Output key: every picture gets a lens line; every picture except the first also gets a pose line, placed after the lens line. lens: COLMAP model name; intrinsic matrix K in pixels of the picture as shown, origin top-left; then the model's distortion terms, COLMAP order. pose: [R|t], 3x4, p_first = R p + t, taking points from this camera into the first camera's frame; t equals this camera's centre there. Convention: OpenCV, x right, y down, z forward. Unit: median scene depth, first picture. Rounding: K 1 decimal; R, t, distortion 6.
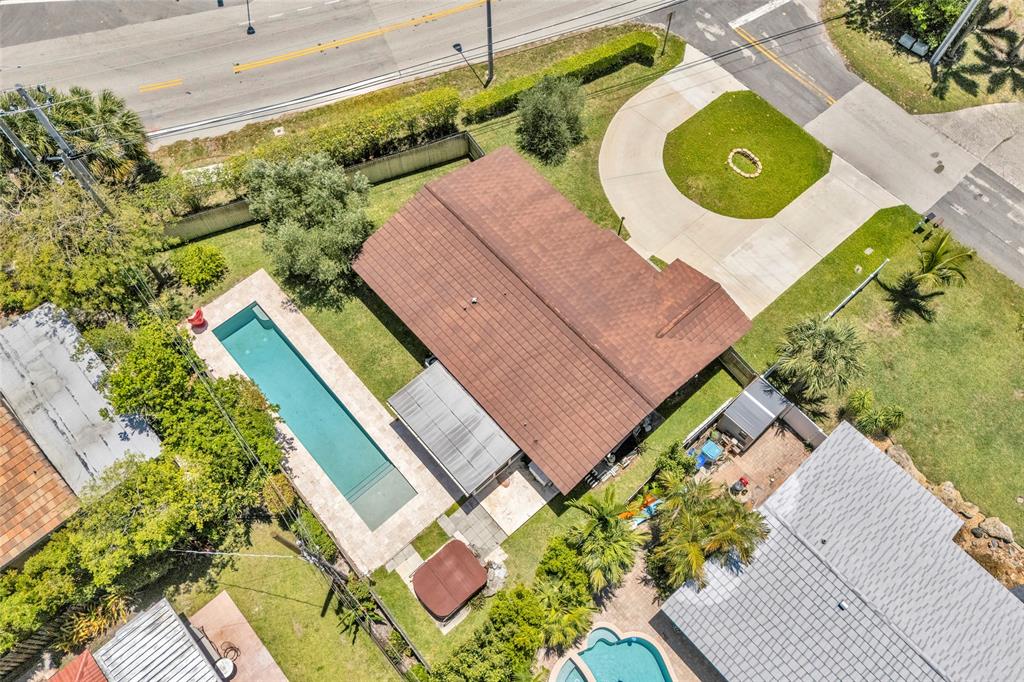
lens RADIAL K [[765.6, 0, 512.0], [0, 765.6, 341.0], [0, 0, 1]] dist [0.080946, -0.084940]
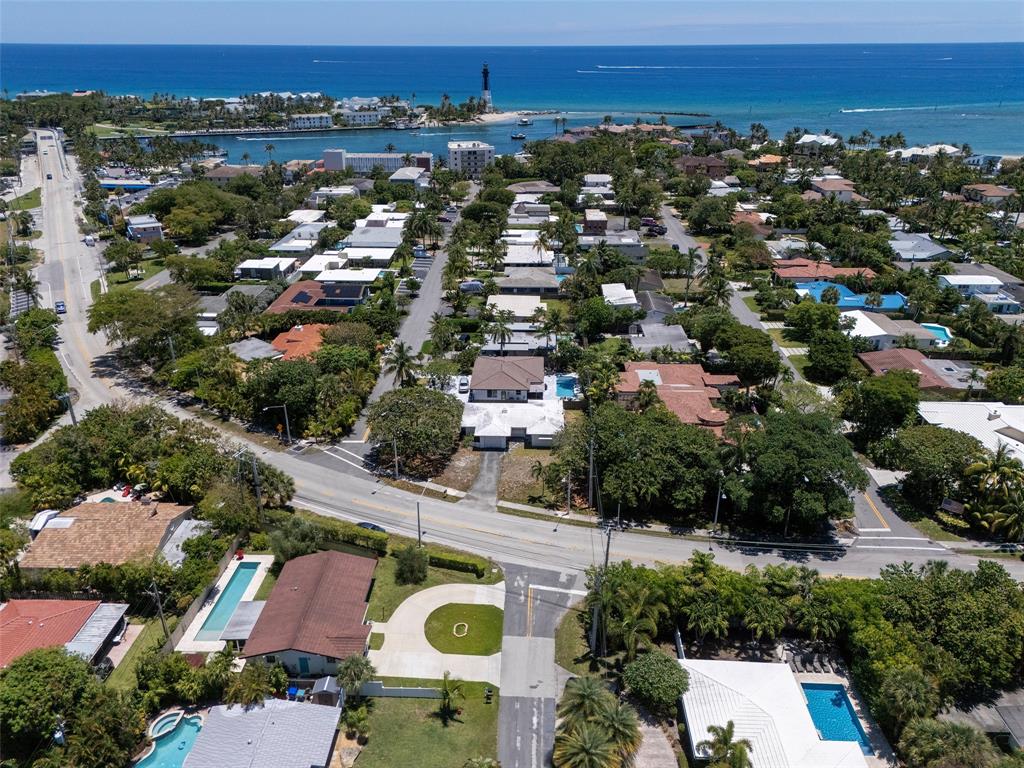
lens RADIAL K [[756.5, 0, 512.0], [0, 756.5, 384.0], [0, 0, 1]] dist [0.080539, -0.074449]
pose [[0.722135, 0.279748, -0.632662, 1.520243], [-0.623814, 0.658614, -0.420812, 0.093303], [0.298959, 0.698547, 0.650120, -0.667369]]
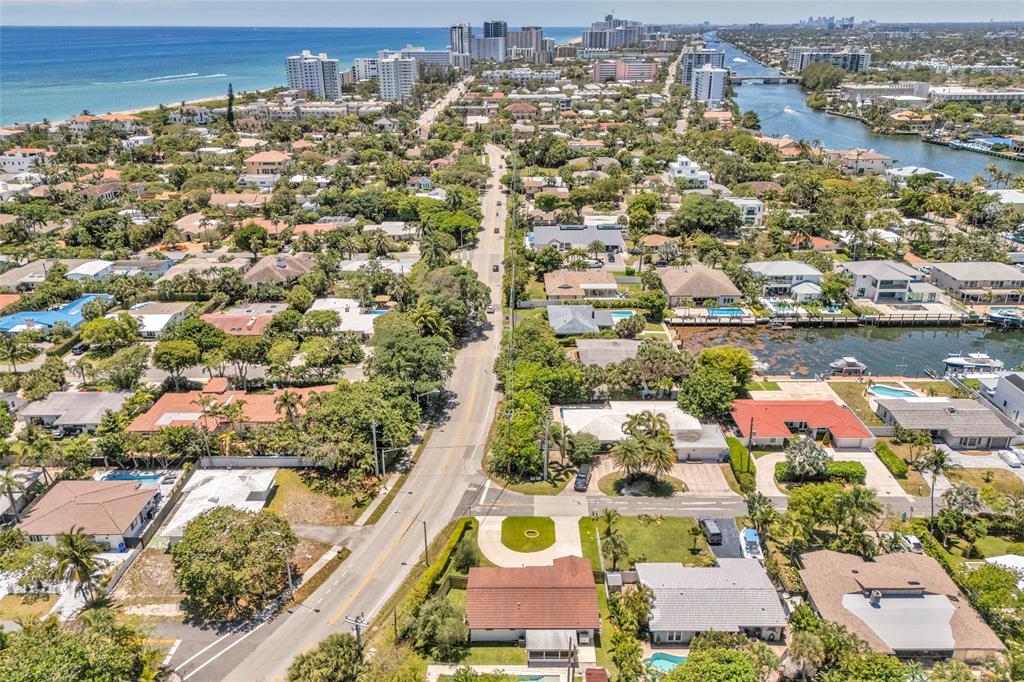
lens RADIAL K [[765.6, 0, 512.0], [0, 765.6, 341.0], [0, 0, 1]] dist [0.080946, -0.084940]
pose [[0.667072, -0.289946, 0.686256, -1.380670], [0.675649, 0.623543, -0.393311, 0.347545], [-0.313870, 0.726034, 0.611849, -1.053885]]
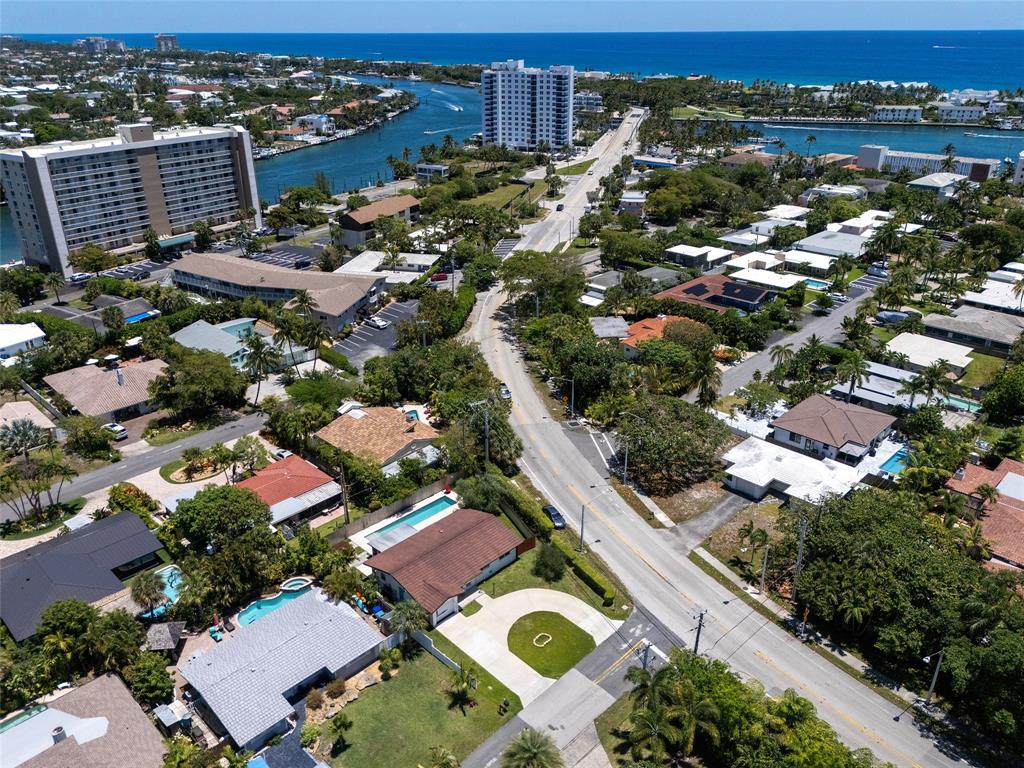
lens RADIAL K [[771.7, 0, 506.6], [0, 771.7, 387.1], [0, 0, 1]] dist [0.064517, -0.083473]
pose [[0.060100, 0.415245, -0.907722, 1.855084], [-0.899418, 0.416938, 0.131182, -0.694681], [0.432937, 0.808538, 0.398537, -0.291514]]
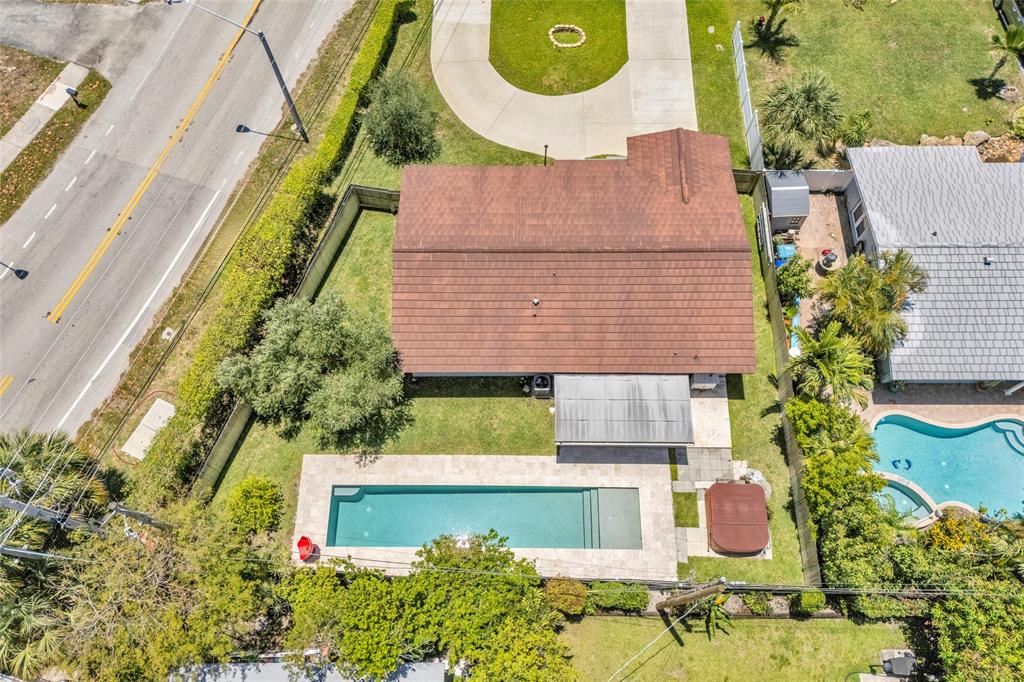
lens RADIAL K [[765.6, 0, 512.0], [0, 765.6, 341.0], [0, 0, 1]] dist [0.080946, -0.084940]
pose [[0.669107, -0.688132, 0.280661, -0.318885], [0.674496, 0.720864, 0.159406, -0.163721], [-0.312011, 0.082646, 0.946477, 0.114662]]
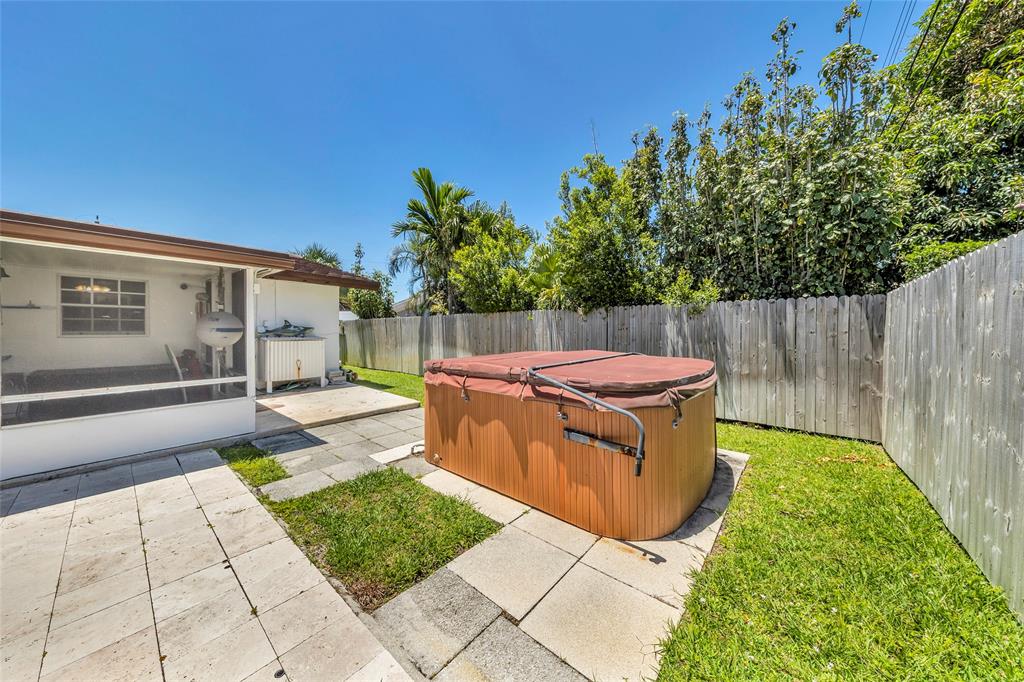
lens RADIAL K [[332.4, 0, 514.0], [0, 332.4, 333.7], [0, 0, 1]] dist [0.001576, 0.000049]
pose [[-0.152351, -0.012851, 0.988243, -0.153401], [0.890913, 0.431090, 0.142952, 0.216572], [-0.427859, 0.902217, -0.054228, 0.806472]]
